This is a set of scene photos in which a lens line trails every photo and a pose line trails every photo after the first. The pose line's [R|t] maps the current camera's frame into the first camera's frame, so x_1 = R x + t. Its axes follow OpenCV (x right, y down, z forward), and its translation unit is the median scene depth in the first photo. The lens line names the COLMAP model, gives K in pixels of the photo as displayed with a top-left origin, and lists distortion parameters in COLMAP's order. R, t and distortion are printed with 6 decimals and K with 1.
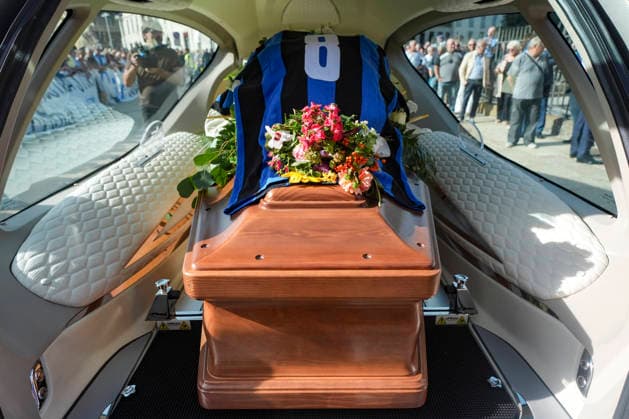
lens RADIAL K [[437.3, 0, 313.0], [0, 437.3, 218.0], [0, 0, 1]] dist [0.019623, -0.001486]
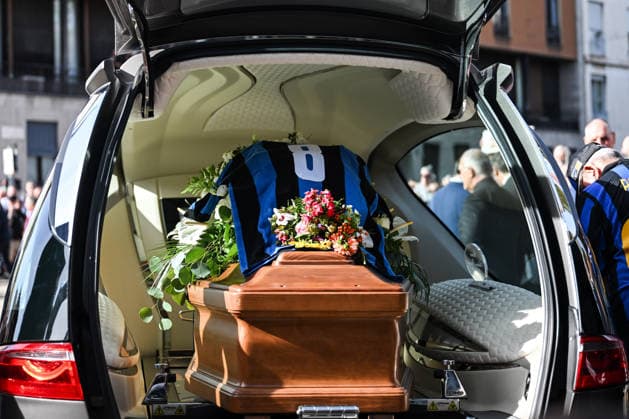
lens RADIAL K [[1351.7, 0, 314.5], [0, 1351.7, 209.5], [0, 0, 1]] dist [-0.056640, -0.354735]
pose [[0.994502, -0.000376, 0.104722, -0.412692], [0.036613, 0.938136, -0.344327, 1.185144], [-0.098114, 0.346267, 0.932991, -2.765311]]
